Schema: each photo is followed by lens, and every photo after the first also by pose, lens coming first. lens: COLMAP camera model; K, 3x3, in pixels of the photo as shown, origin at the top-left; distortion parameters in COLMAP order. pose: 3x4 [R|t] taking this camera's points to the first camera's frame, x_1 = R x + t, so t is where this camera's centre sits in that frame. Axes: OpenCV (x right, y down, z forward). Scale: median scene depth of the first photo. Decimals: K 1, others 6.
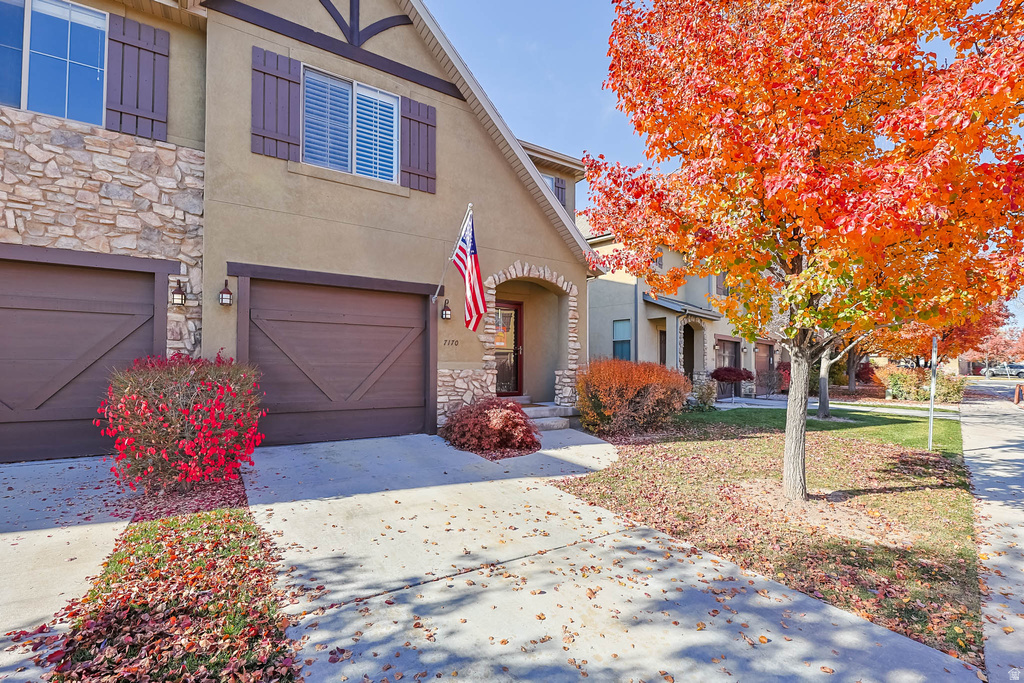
lens RADIAL K [[417.2, 0, 512.0], [0, 417.2, 341.5], [0, 0, 1]] dist [0.000981, -0.000240]
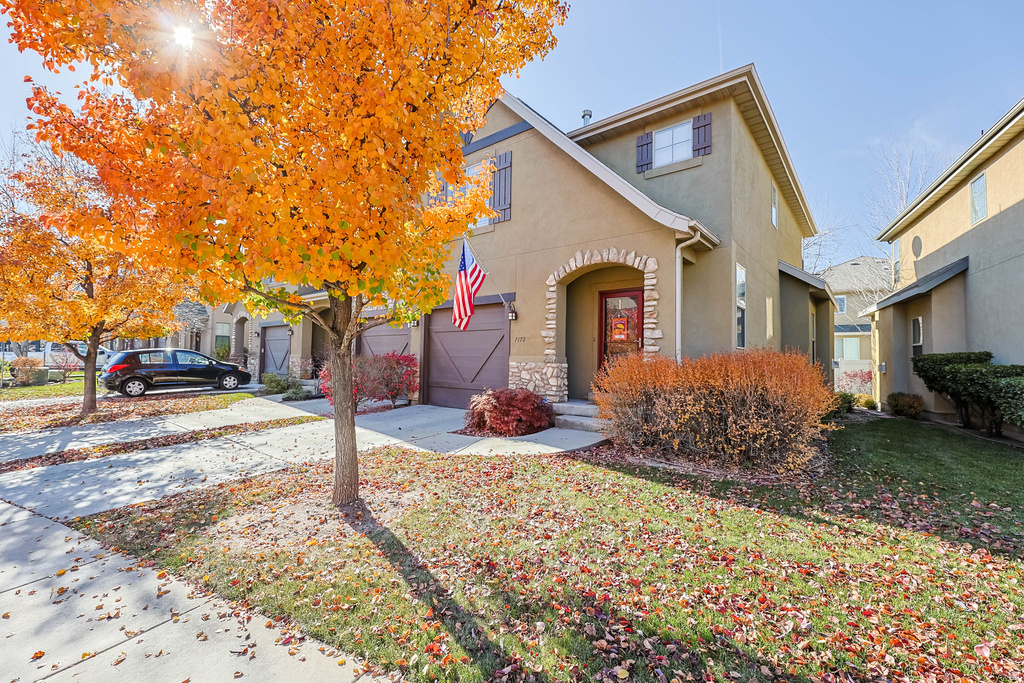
lens RADIAL K [[424.3, 0, 509.7], [0, 424.3, 313.7], [0, 0, 1]] dist [0.000880, 0.000119]
pose [[0.340371, -0.100153, -0.934942, 0.909789], [0.044591, 0.994912, -0.090344, 0.035505], [0.939233, -0.010940, 0.343105, 0.531539]]
